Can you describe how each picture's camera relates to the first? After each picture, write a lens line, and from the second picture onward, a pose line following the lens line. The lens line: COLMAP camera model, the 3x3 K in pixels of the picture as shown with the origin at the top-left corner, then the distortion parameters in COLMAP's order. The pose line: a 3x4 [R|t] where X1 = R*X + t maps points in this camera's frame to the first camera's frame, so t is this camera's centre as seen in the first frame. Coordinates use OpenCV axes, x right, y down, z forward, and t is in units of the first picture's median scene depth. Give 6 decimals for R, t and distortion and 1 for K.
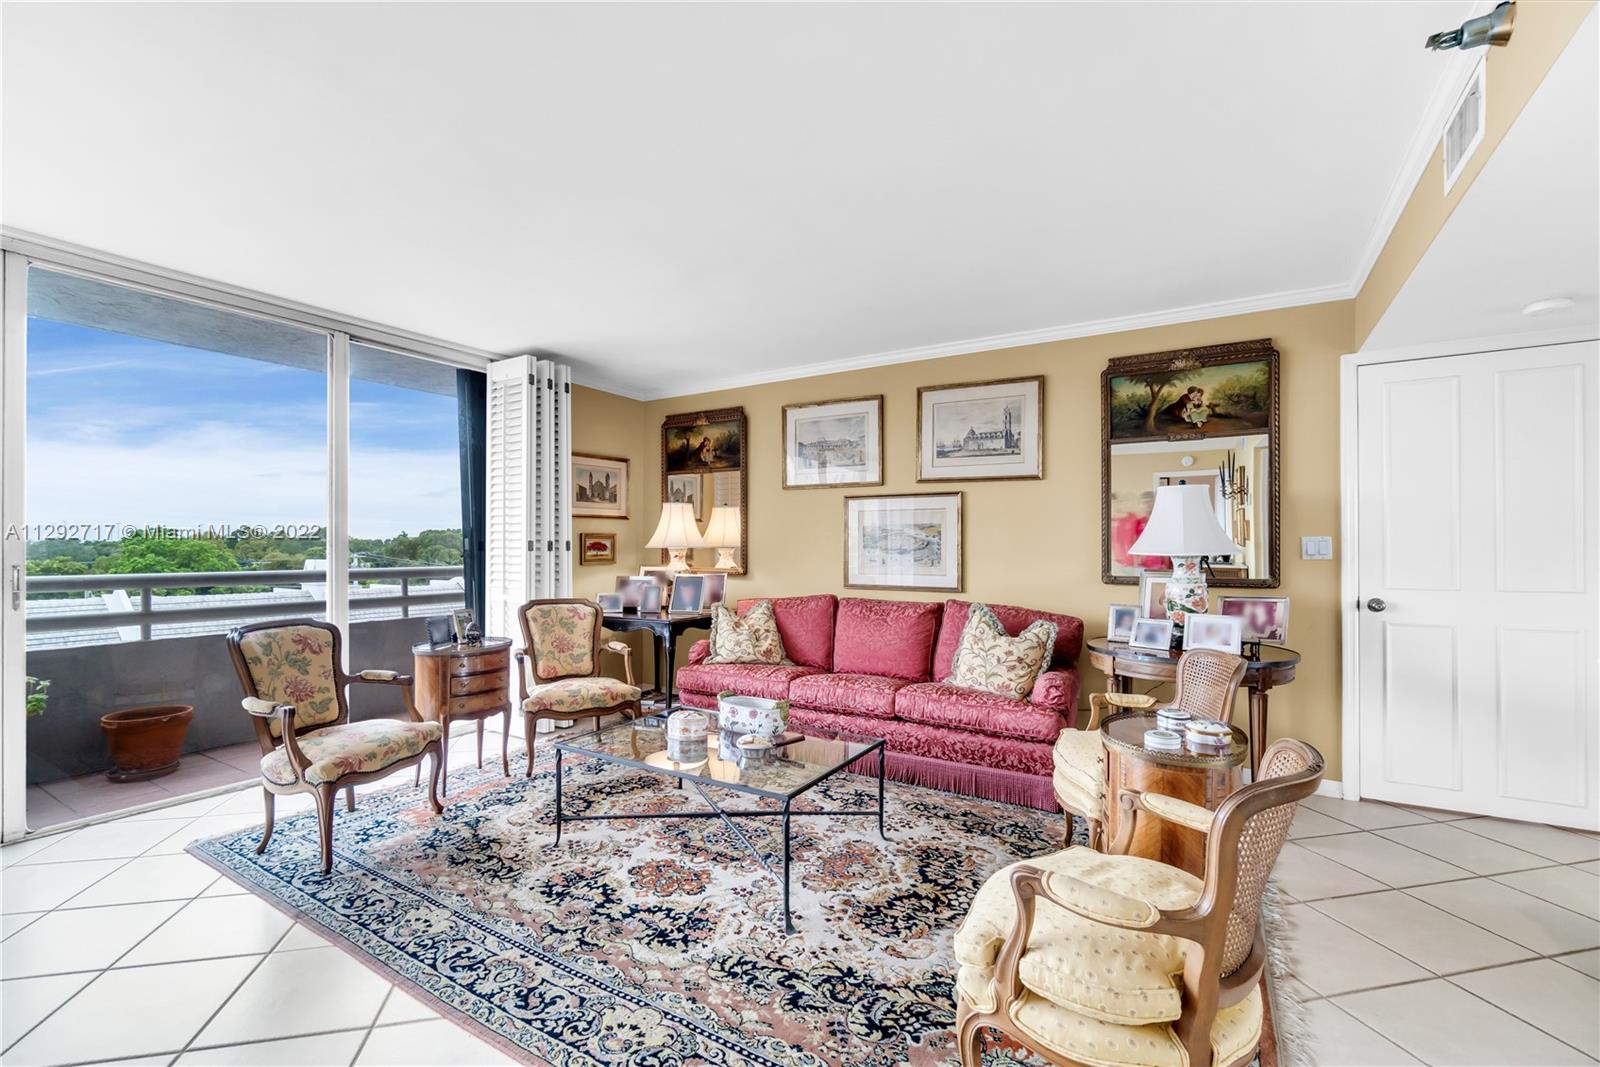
lens RADIAL K [[683.5, 0, 803.9], [0, 683.5, 544.7], [0, 0, 1]] dist [-0.014106, 0.003605]
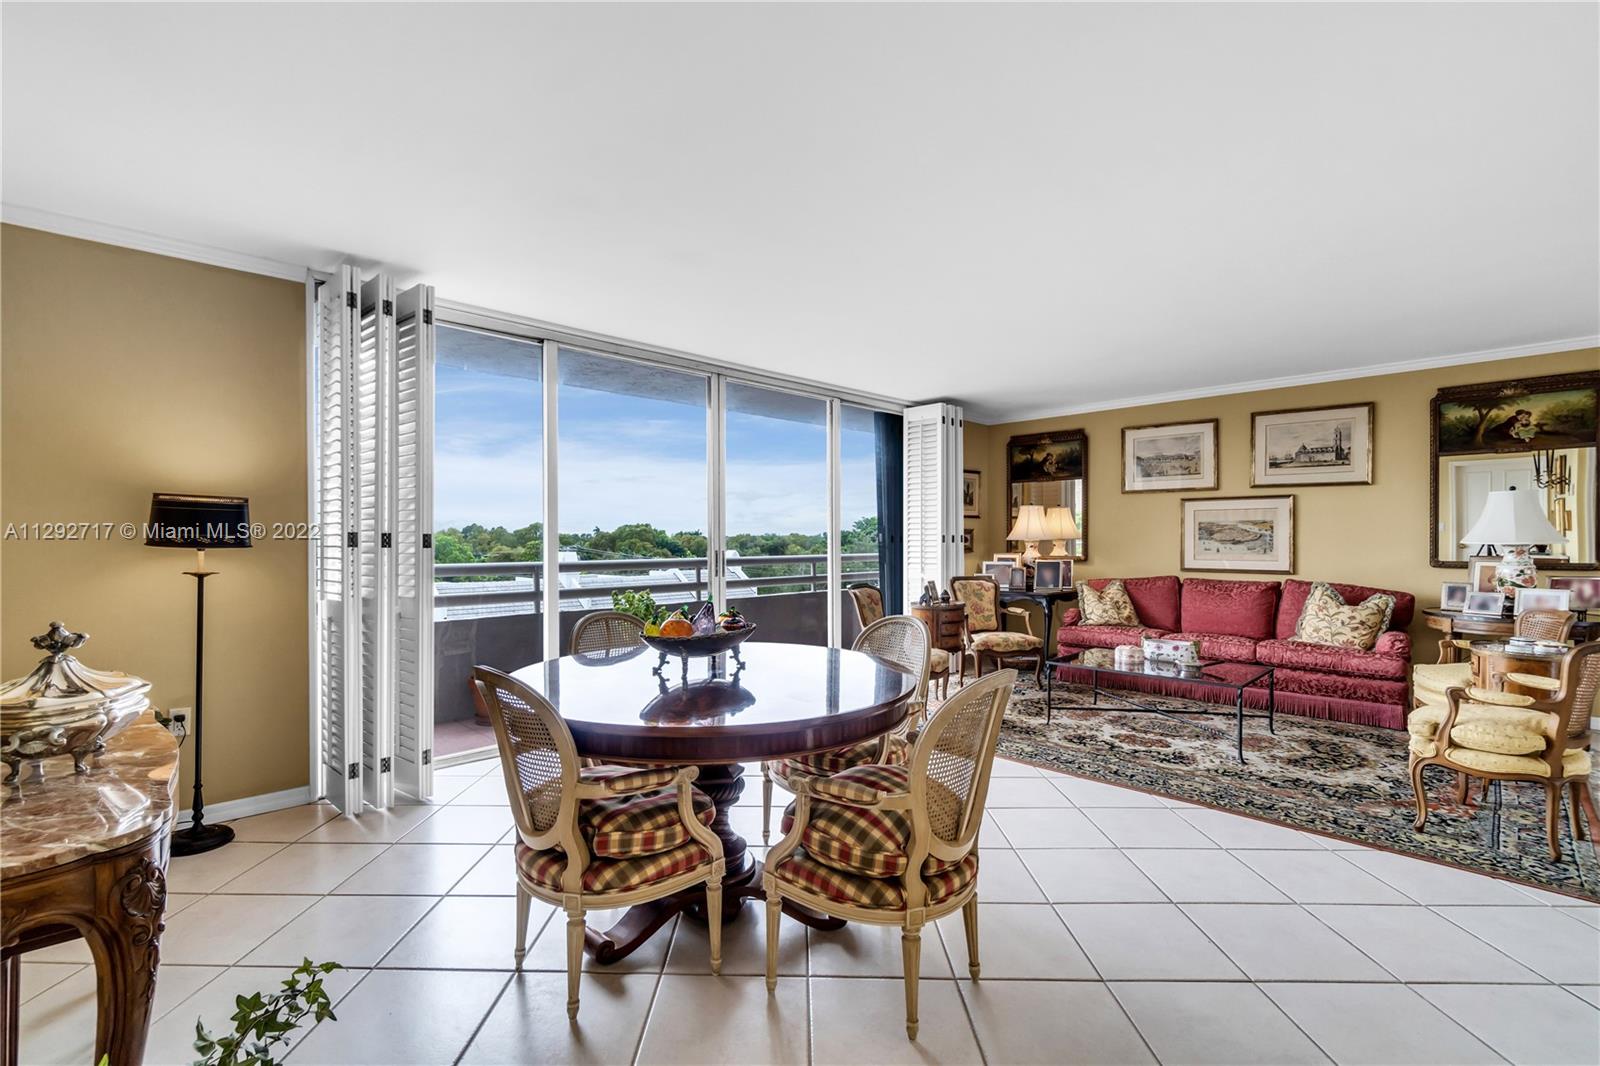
lens RADIAL K [[683.5, 0, 822.7], [0, 683.5, 546.0], [0, 0, 1]] dist [-0.014106, 0.003605]
pose [[0.968399, -0.001422, -0.249402, -0.324630], [0.004349, 0.999928, 0.011185, -0.000445], [0.249368, -0.011917, 0.968336, -0.472697]]
